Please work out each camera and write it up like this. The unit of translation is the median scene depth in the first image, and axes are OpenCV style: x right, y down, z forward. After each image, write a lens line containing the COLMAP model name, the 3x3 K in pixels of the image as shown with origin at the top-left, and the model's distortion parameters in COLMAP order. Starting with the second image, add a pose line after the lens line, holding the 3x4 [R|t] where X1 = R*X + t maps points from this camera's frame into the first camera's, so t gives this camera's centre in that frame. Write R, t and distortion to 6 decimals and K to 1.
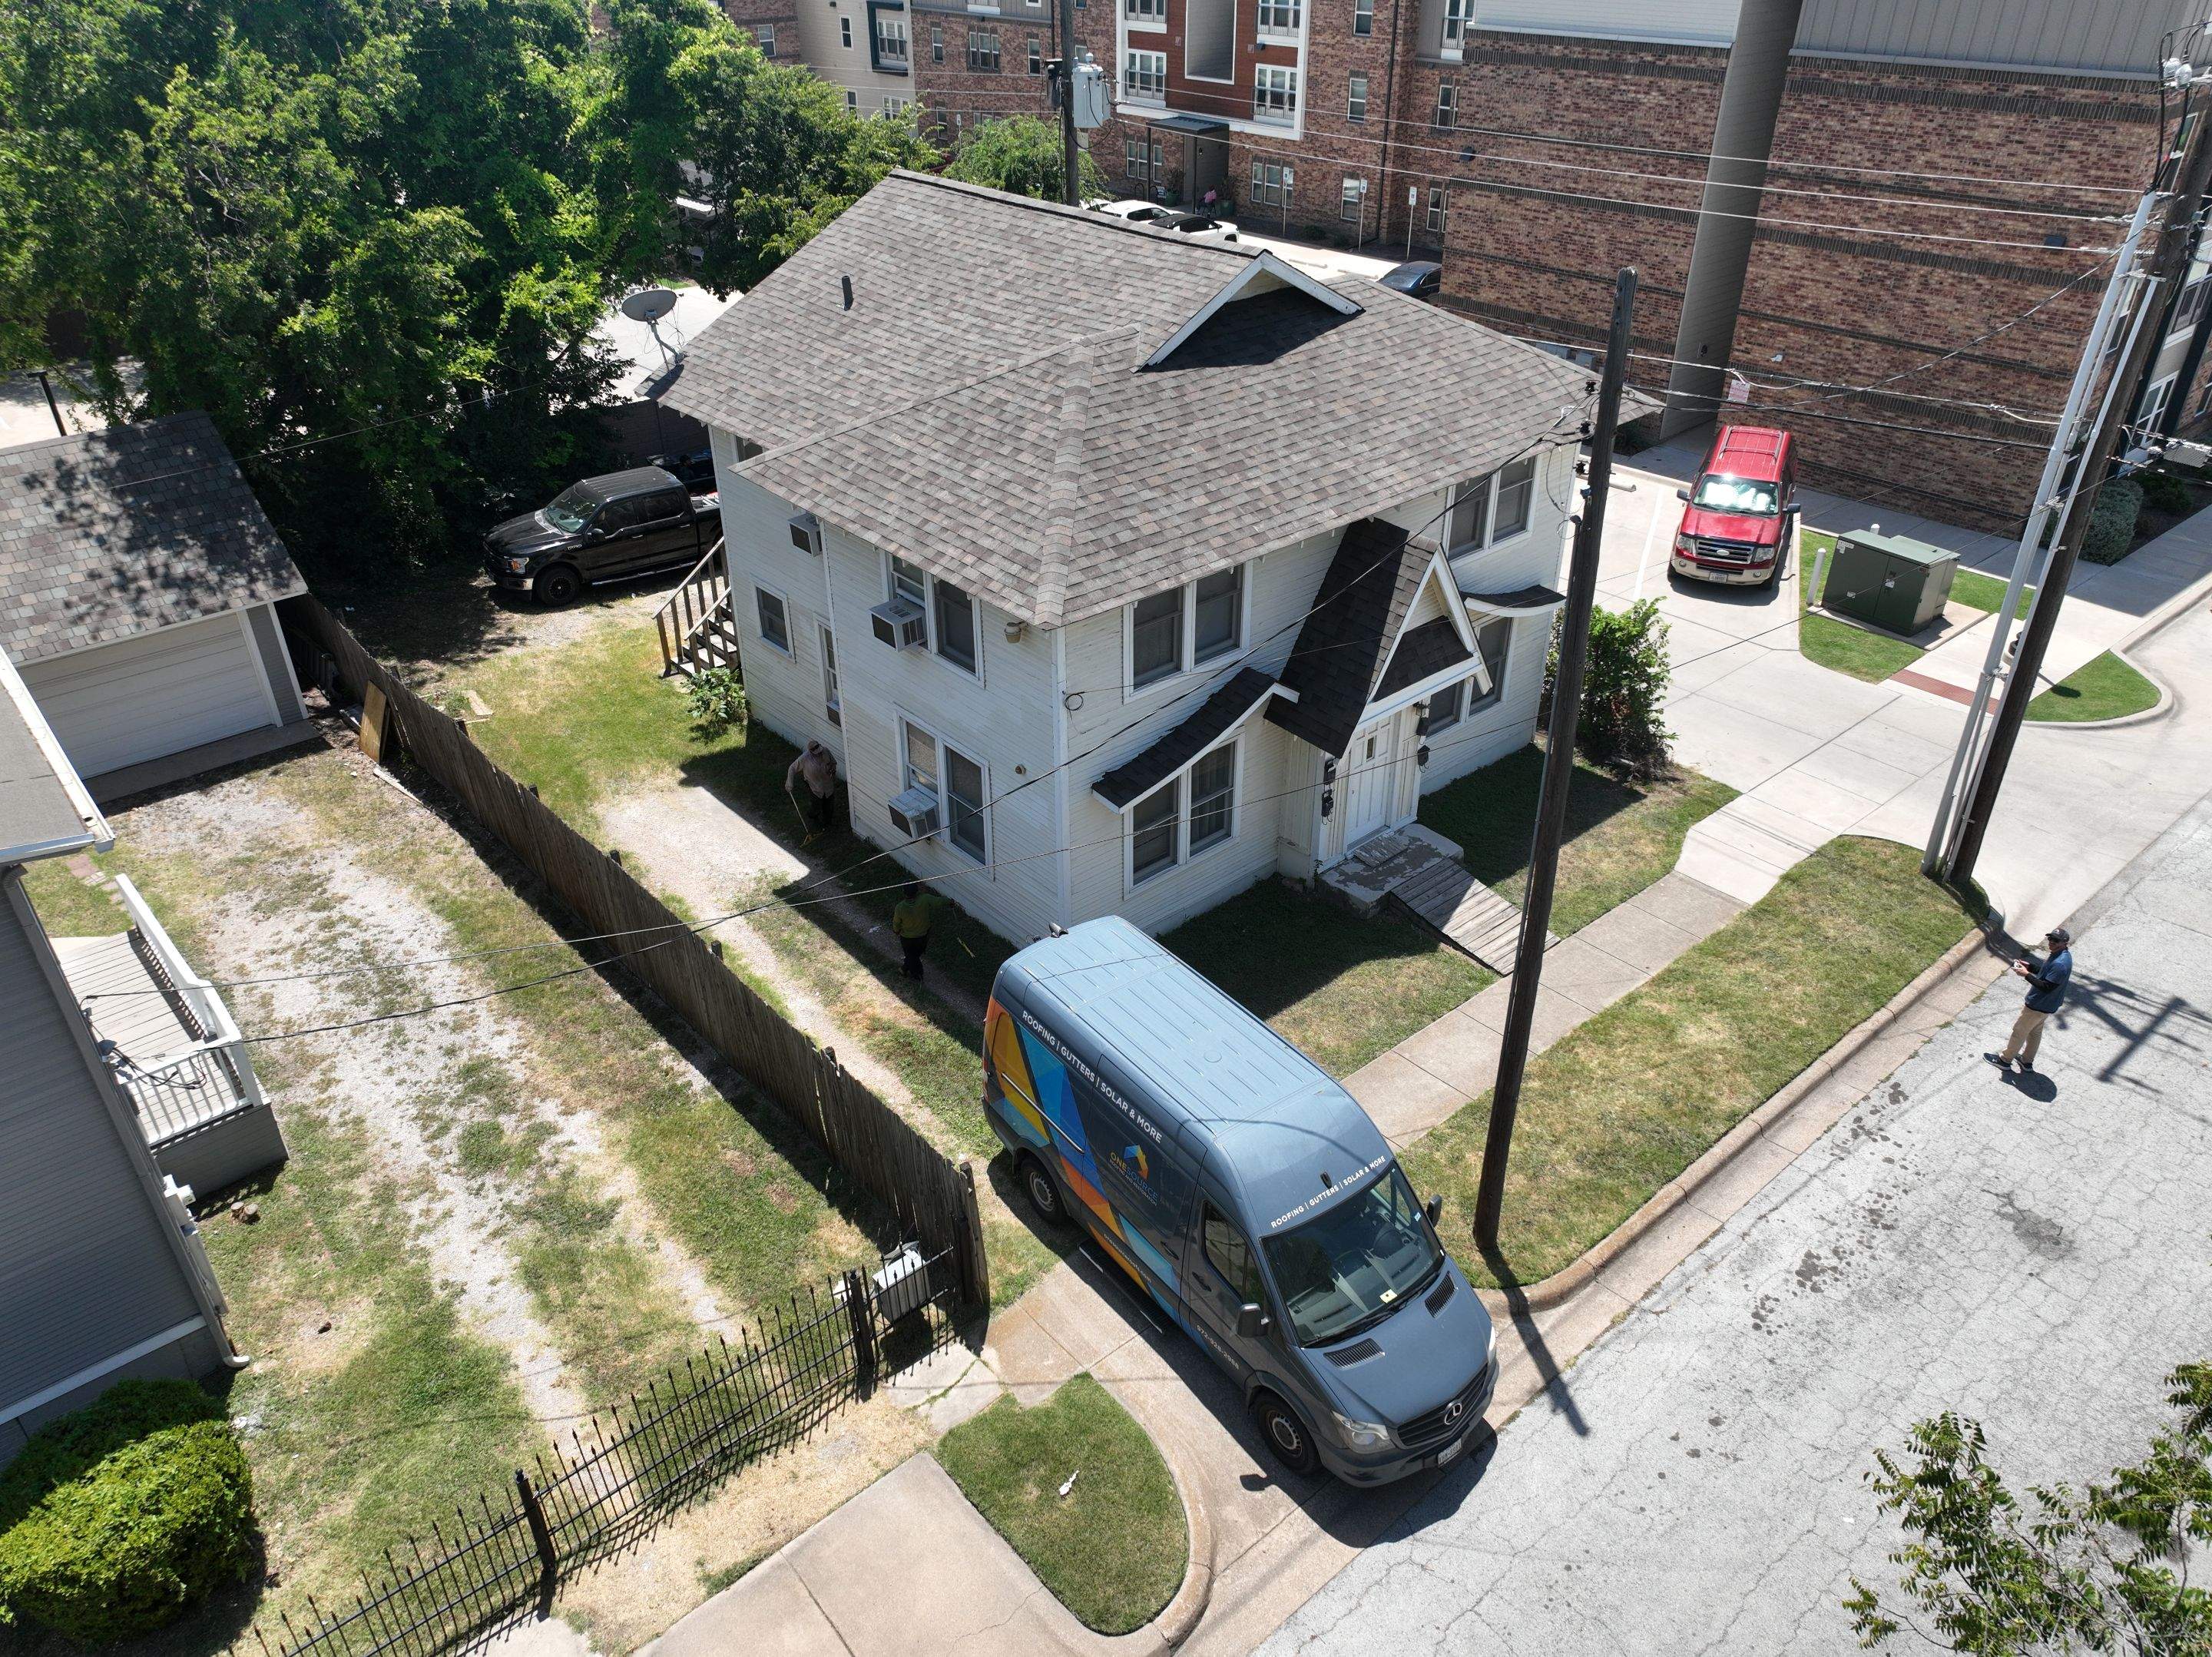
lens RADIAL K [[1529.7, 0, 1096.7], [0, 1529.7, 820.4], [0, 0, 1]] dist [-0.003607, 0.009238]
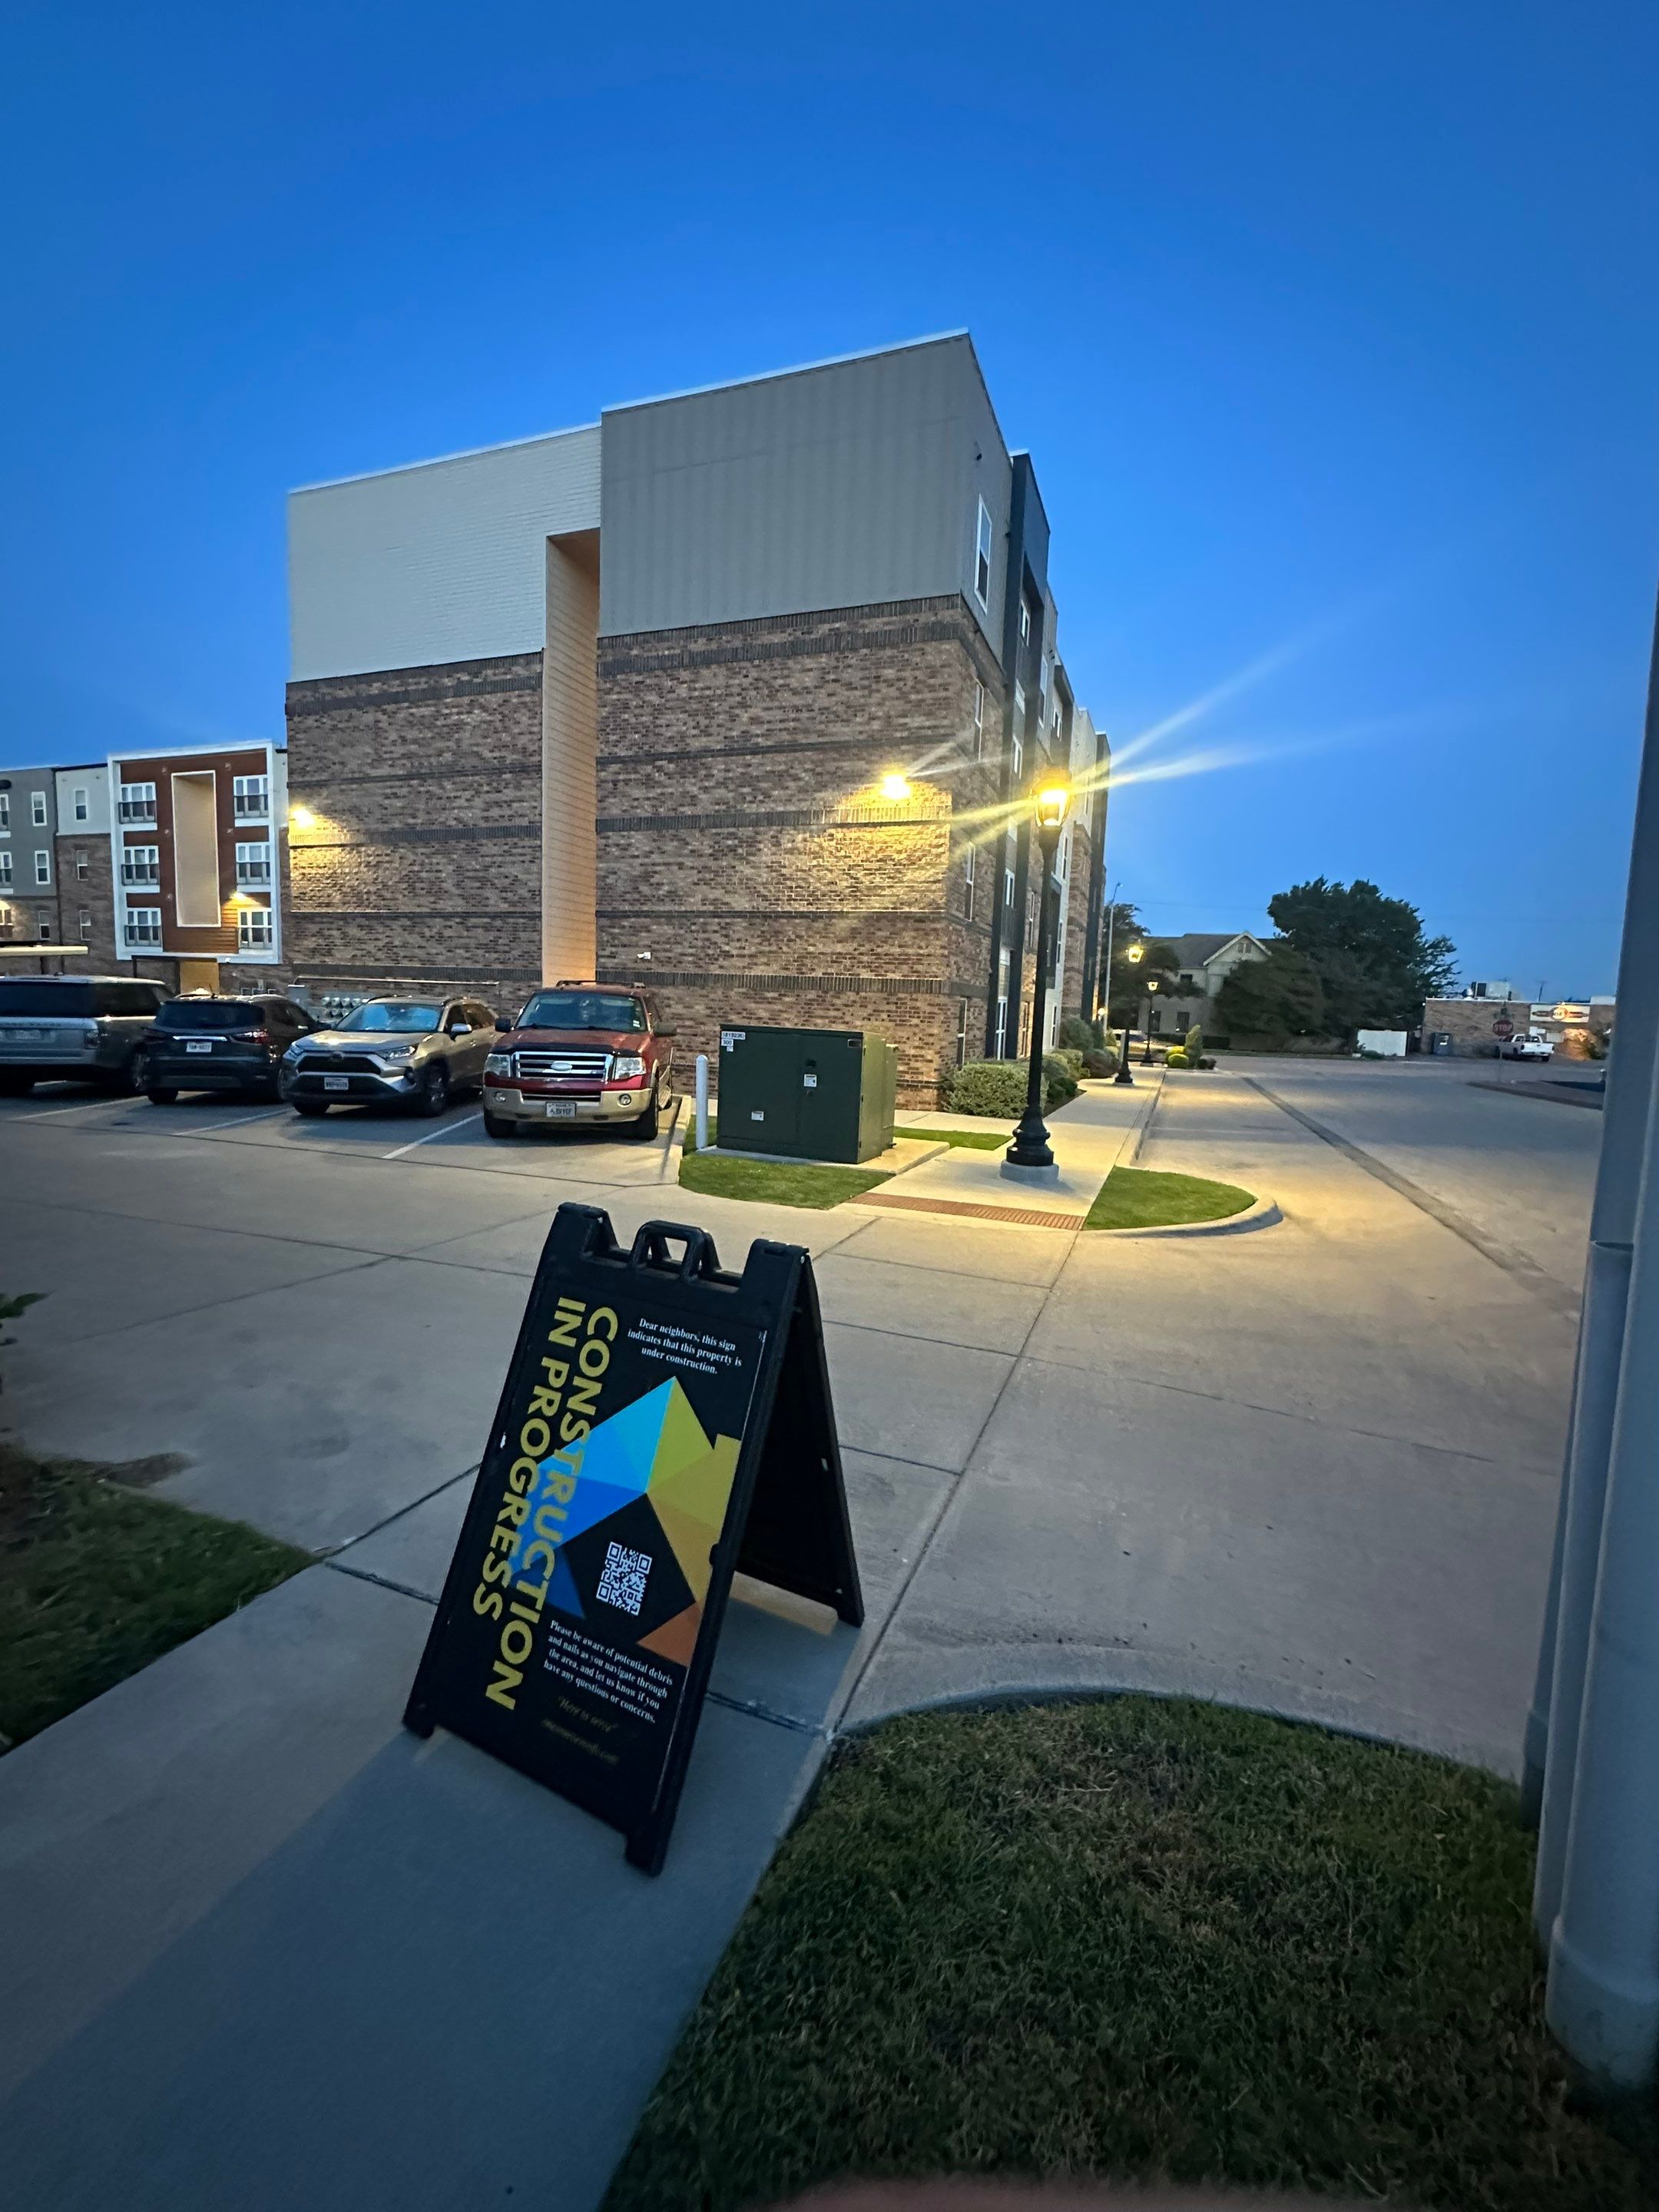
lens RADIAL K [[882.3, 0, 852.1], [0, 882.3, 1118.2], [0, 0, 1]] dist [-0.002868, -0.000684]
pose [[0.863028, -0.011089, 0.505035, 0.343490], [0.224345, 0.904170, -0.363518, -0.012791], [-0.452607, 0.427028, 0.782812, 0.697361]]
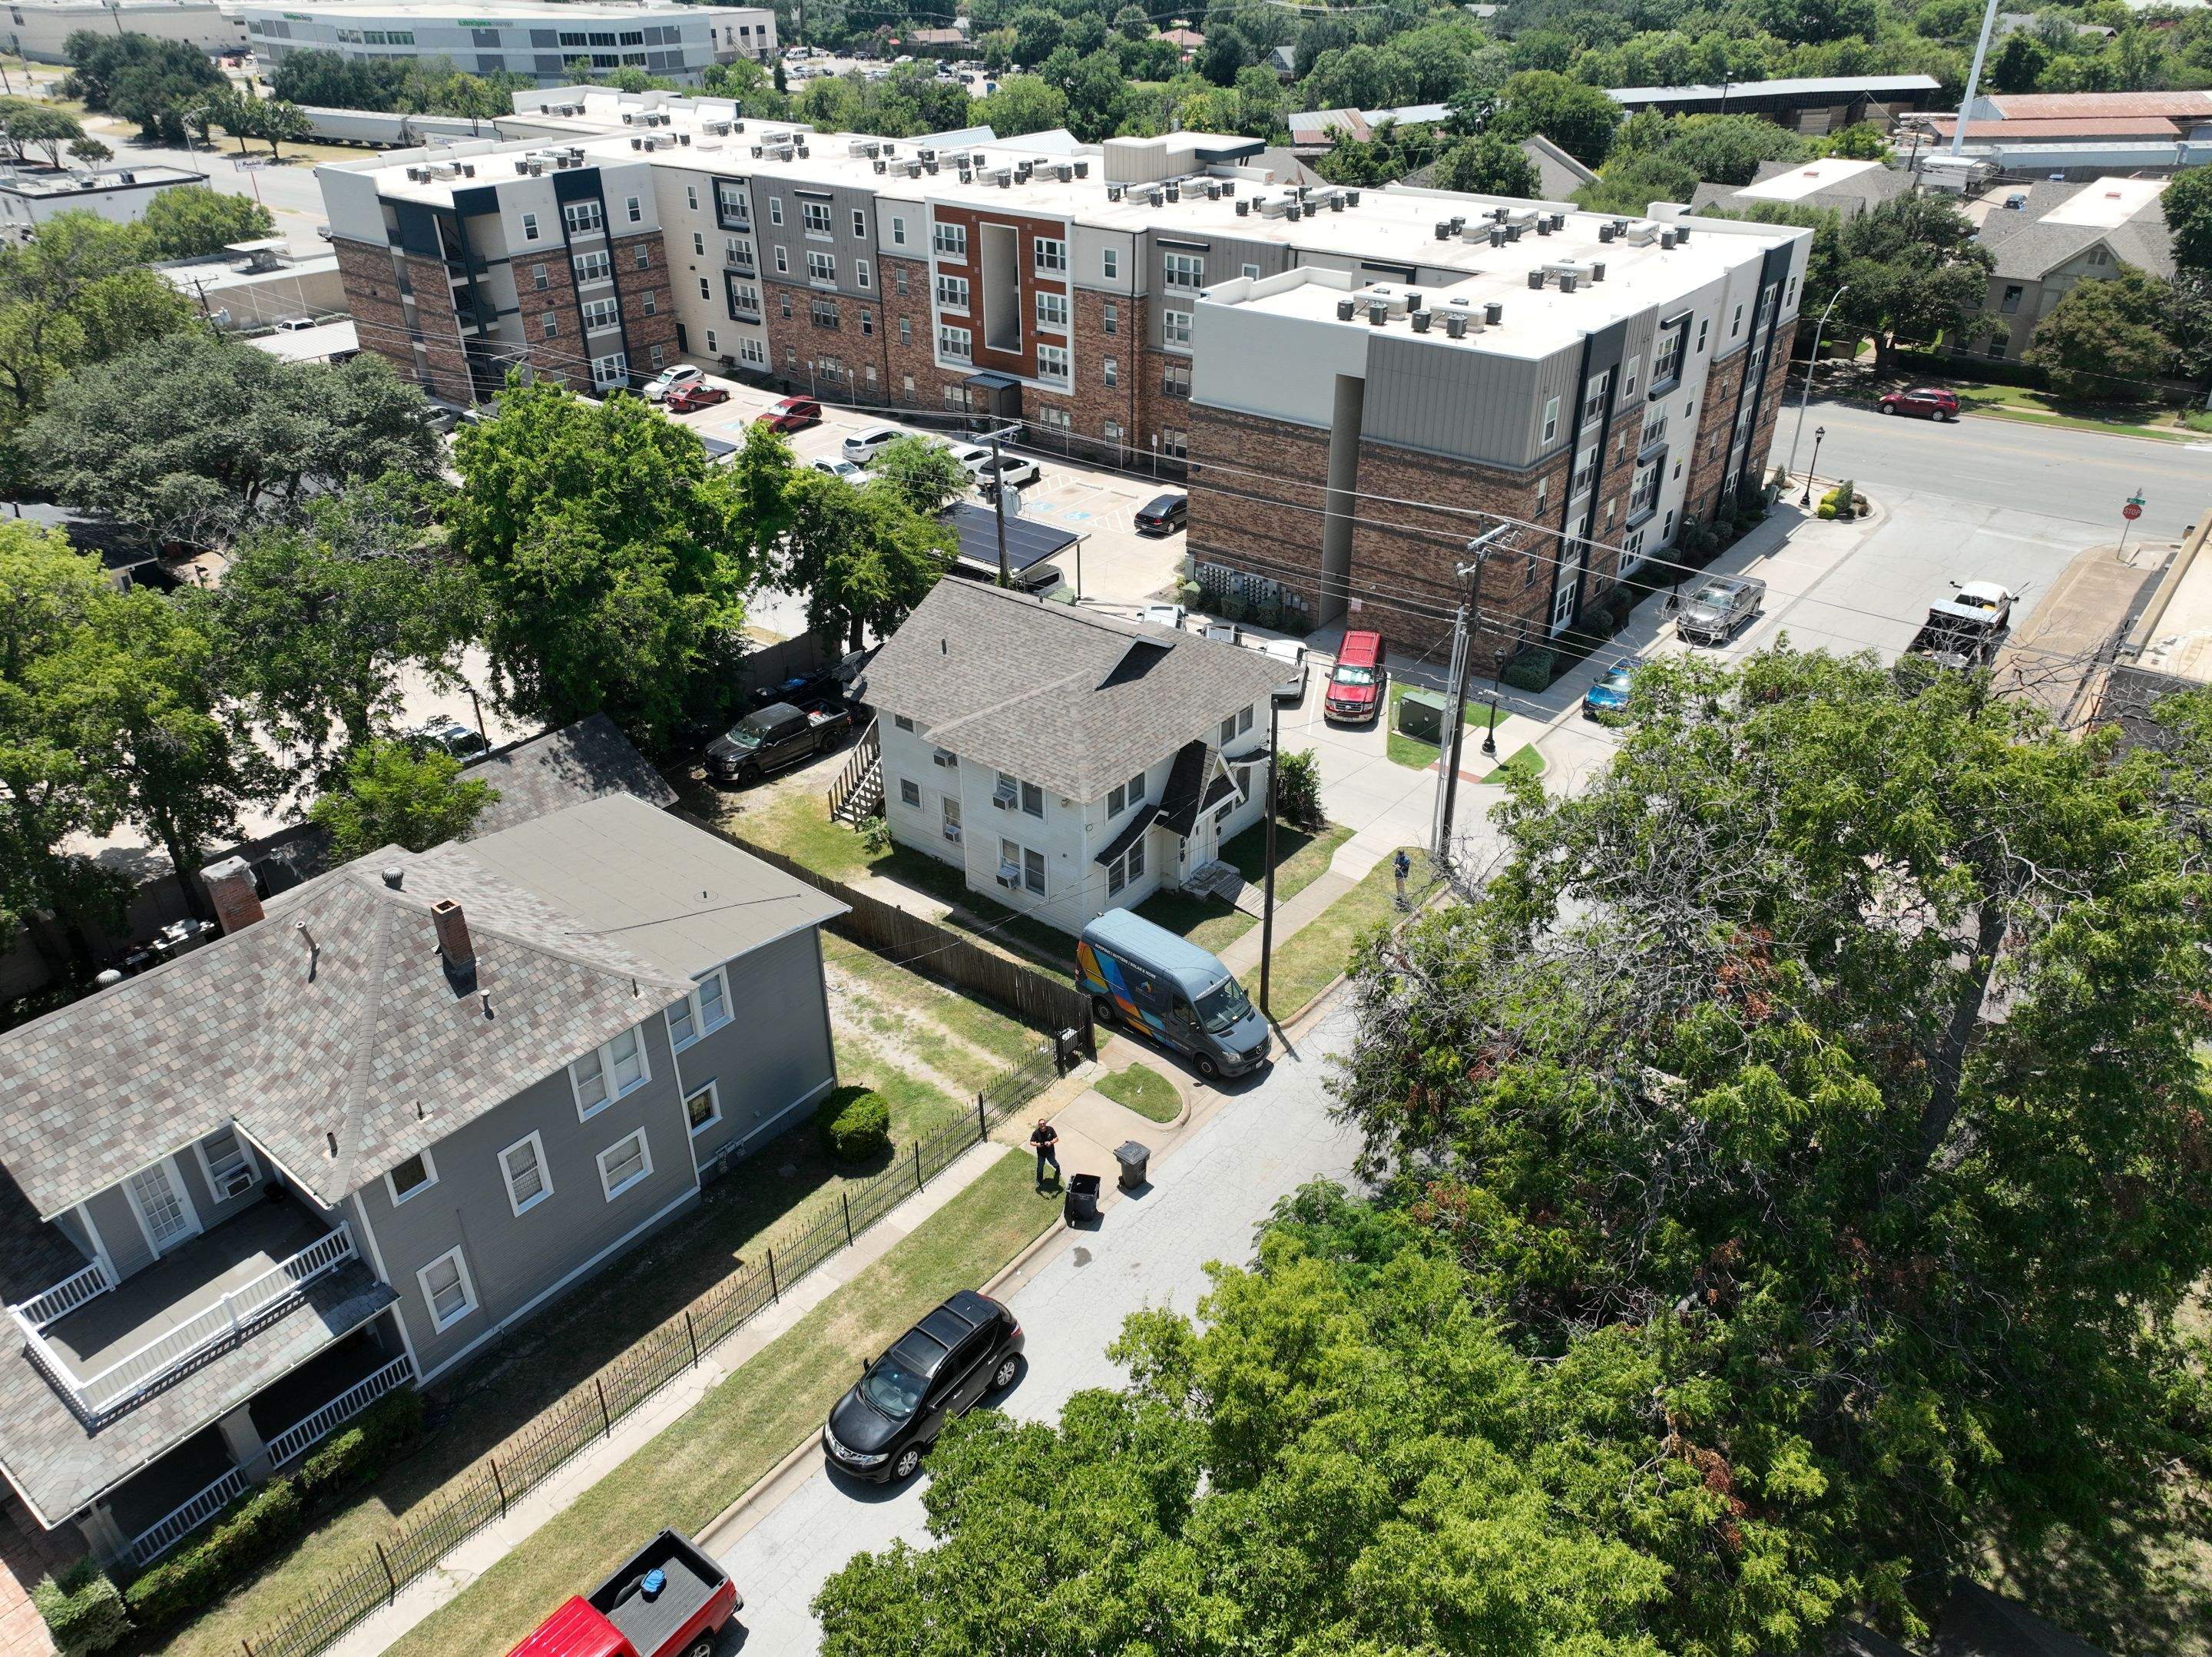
lens RADIAL K [[1529.7, 0, 1112.5], [0, 1529.7, 835.9], [0, 0, 1]] dist [-0.003607, 0.009238]
pose [[0.981111, -0.094010, 0.169068, -0.238838], [0.096853, 0.995261, -0.008629, -0.022164], [-0.167456, 0.024841, 0.985567, -0.891718]]
